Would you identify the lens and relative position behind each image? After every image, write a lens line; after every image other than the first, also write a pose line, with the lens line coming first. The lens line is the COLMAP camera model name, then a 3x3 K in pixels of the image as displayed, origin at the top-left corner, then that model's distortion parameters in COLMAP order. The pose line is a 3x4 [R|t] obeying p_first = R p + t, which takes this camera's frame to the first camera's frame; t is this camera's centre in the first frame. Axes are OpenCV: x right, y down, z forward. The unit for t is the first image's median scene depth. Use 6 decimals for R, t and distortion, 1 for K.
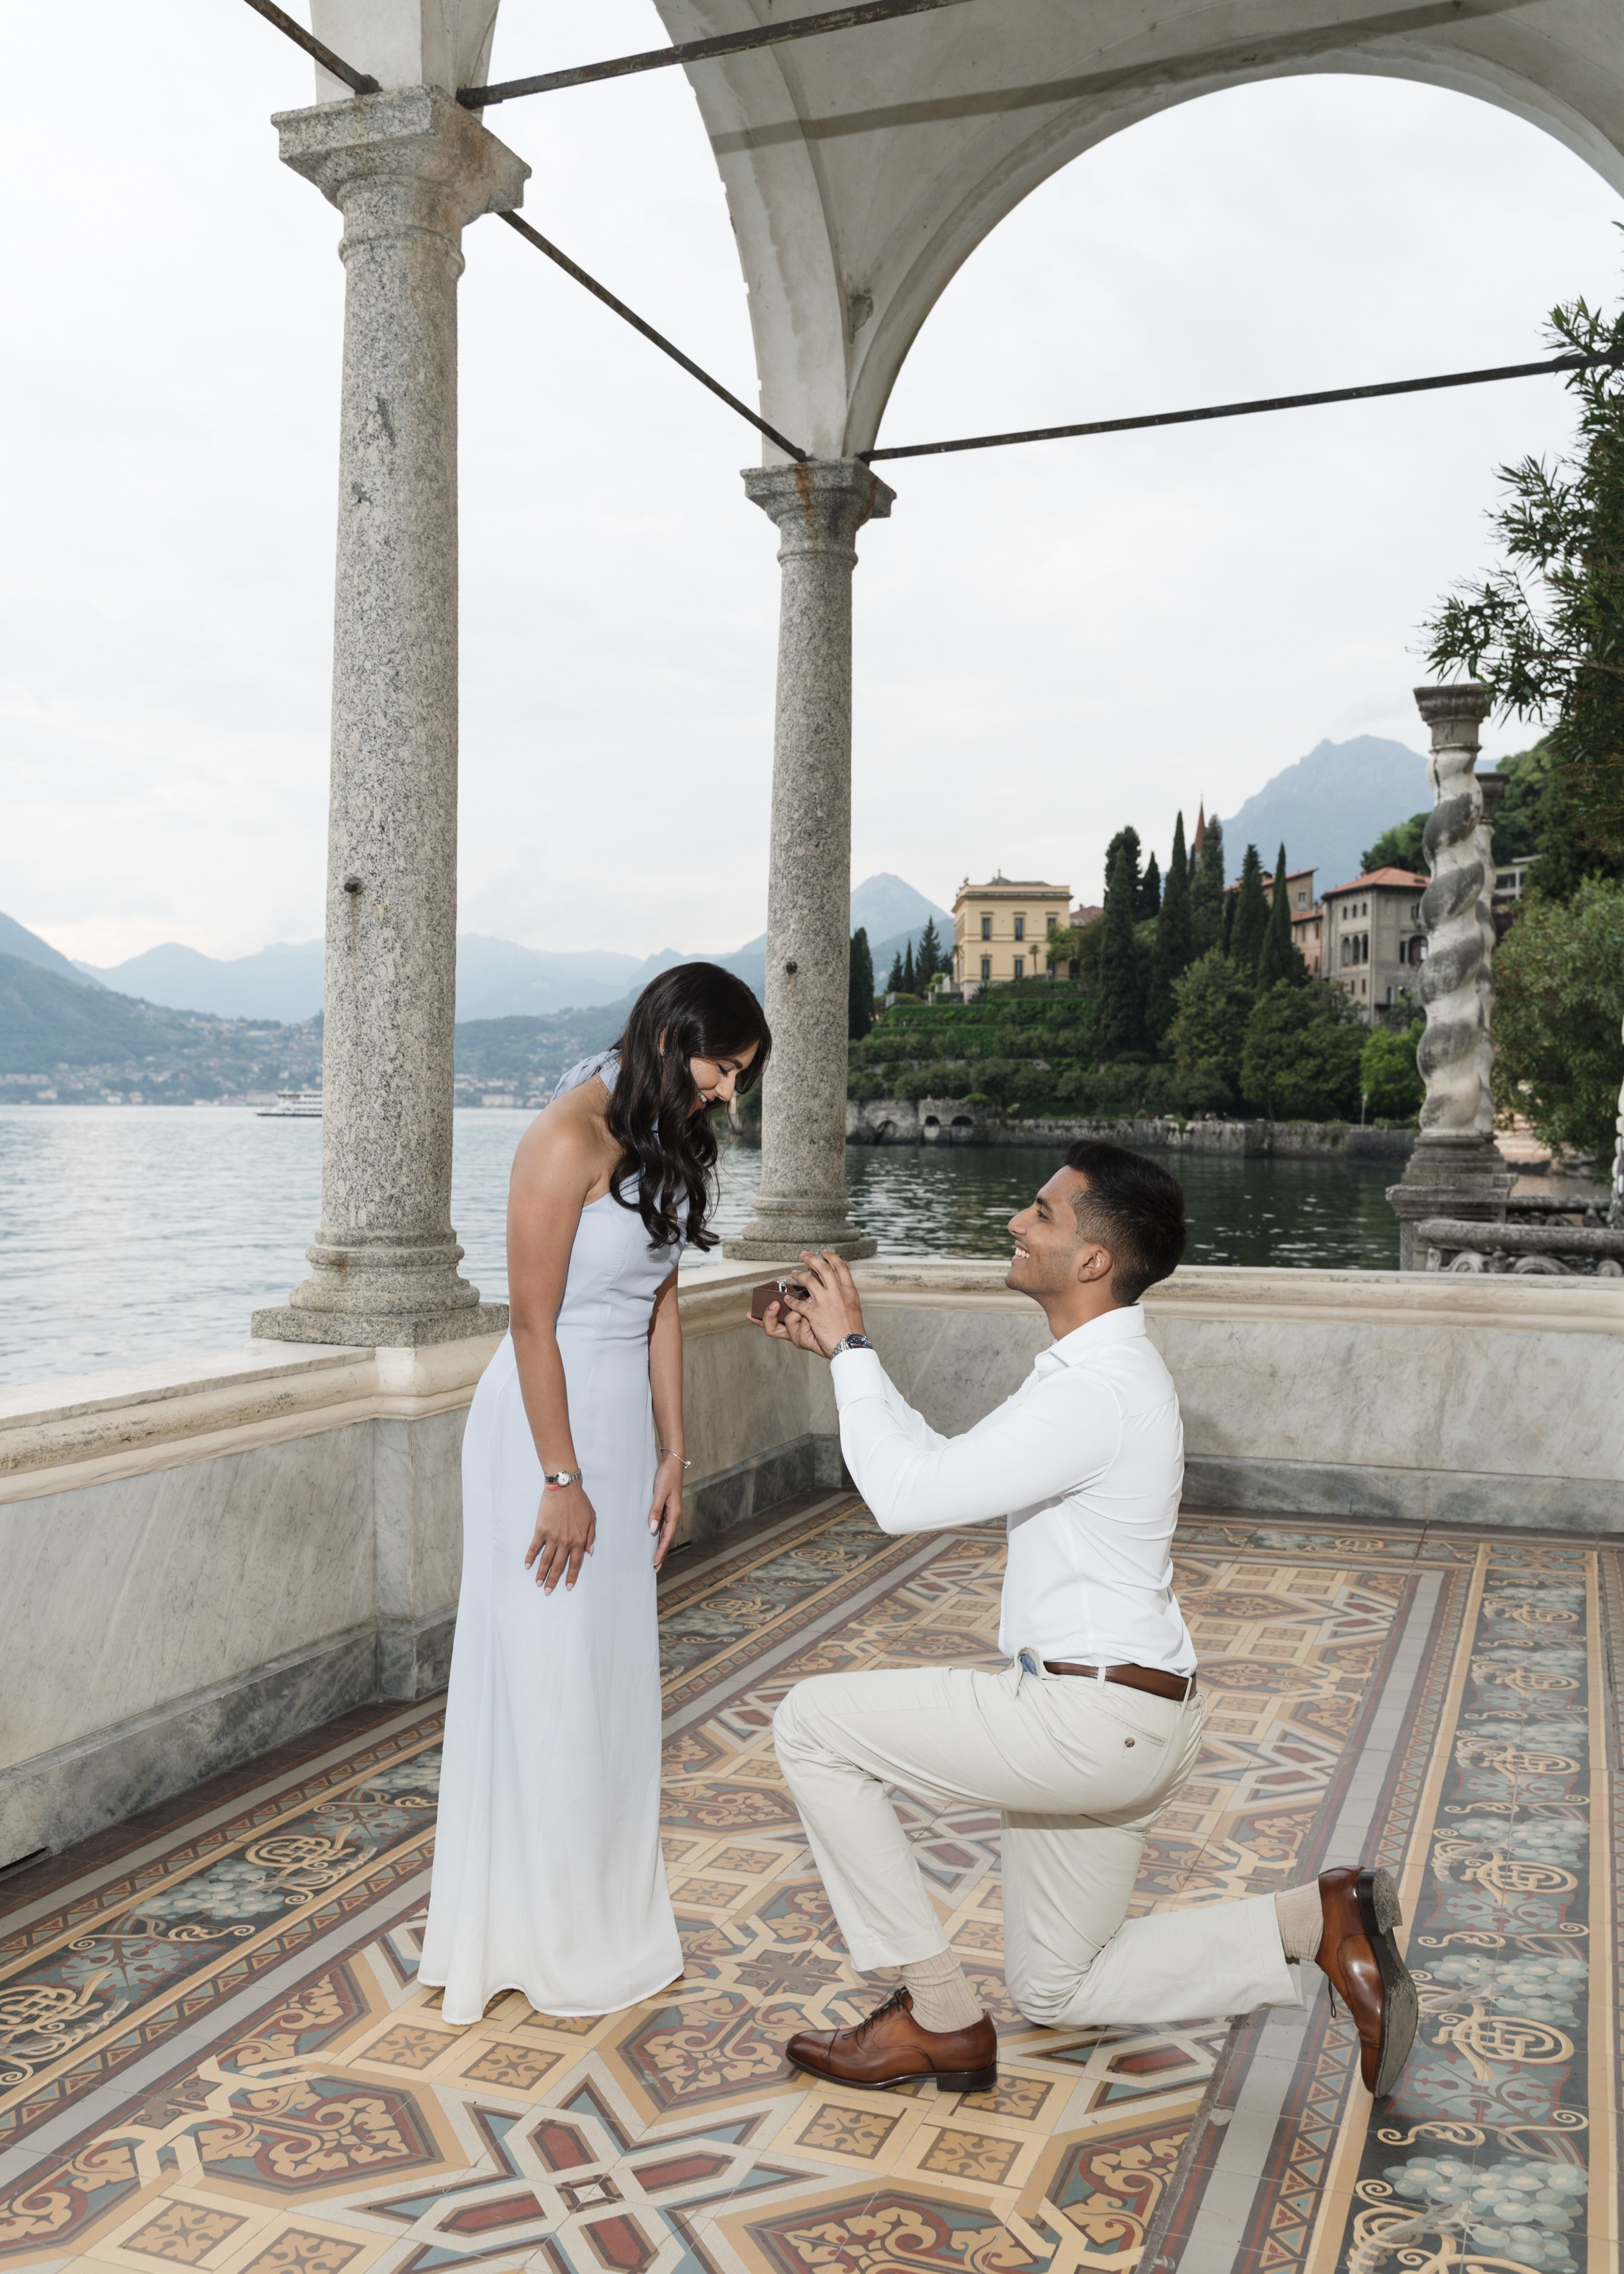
lens RADIAL K [[1927.3, 0, 812.0], [0, 1927.3, 1137.0], [0, 0, 1]] dist [0.035354, -0.014881]
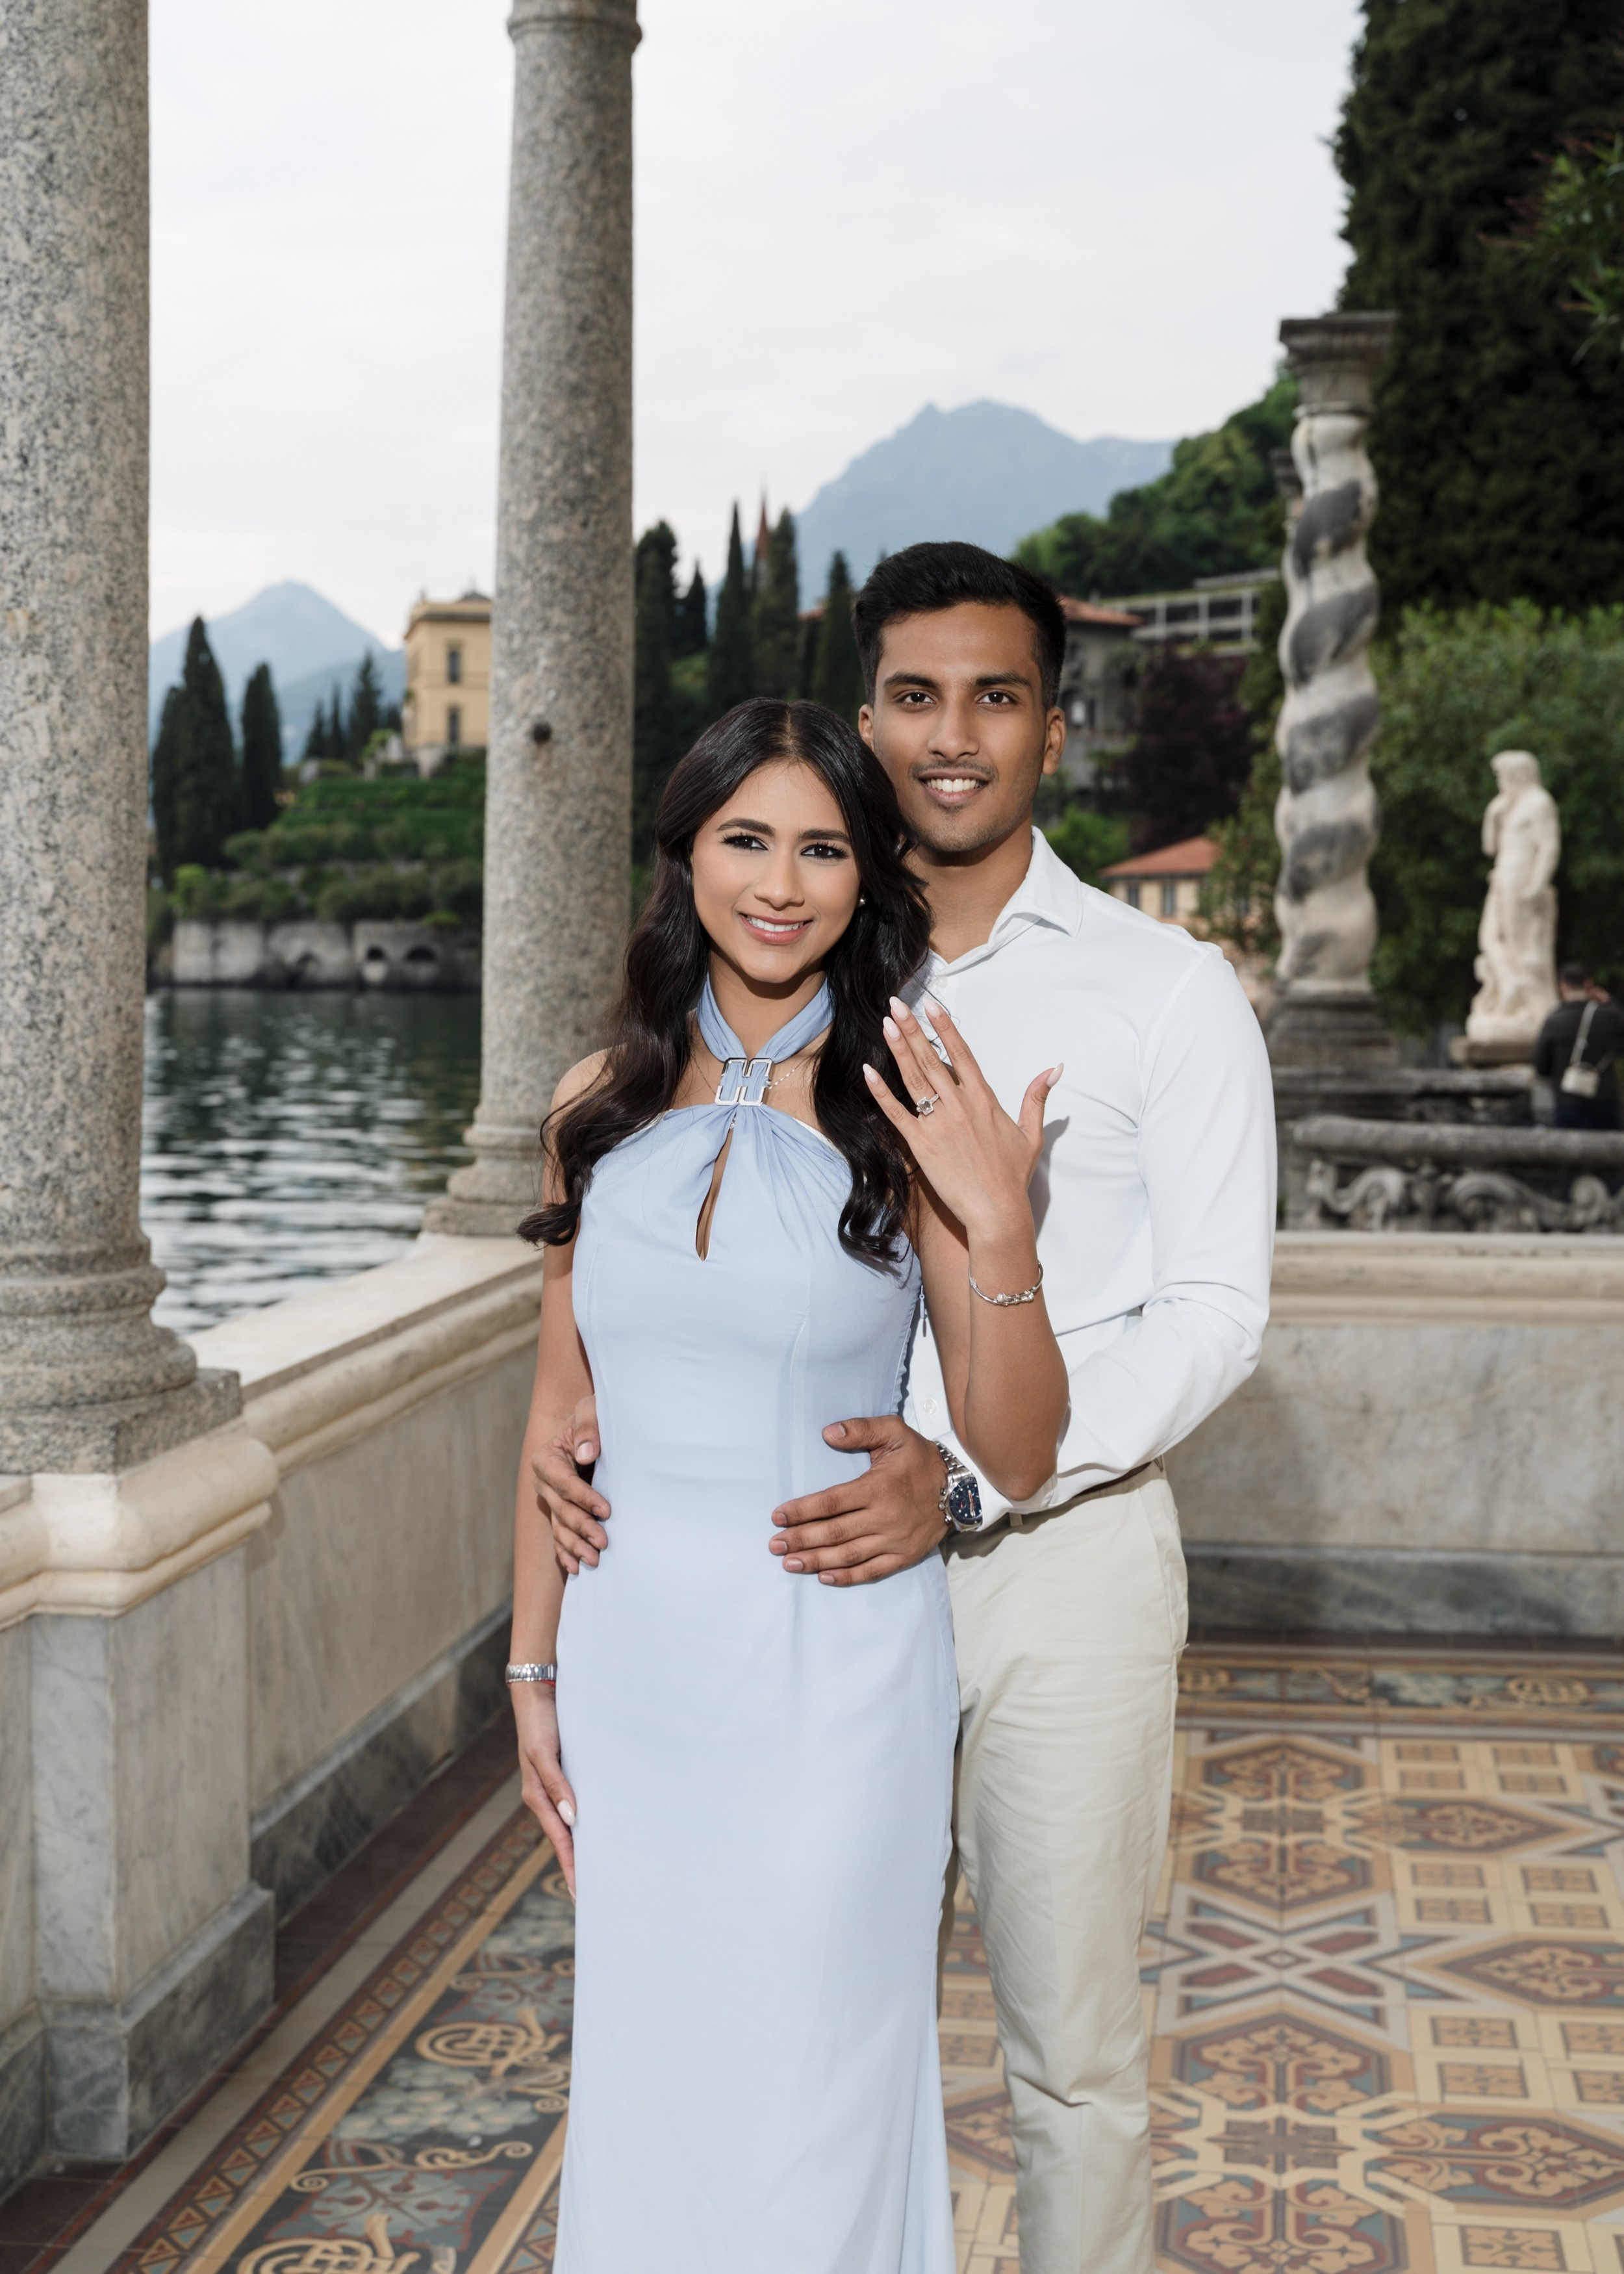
lens RADIAL K [[2868.3, 0, 781.7], [0, 2868.3, 1023.5], [0, 0, 1]] dist [0.002692, 0.075989]
pose [[0.979134, -0.007927, 0.203062, -0.179312], [0.004645, 0.999851, 0.016635, -0.021946], [-0.203164, -0.015345, 0.979024, 0.209283]]
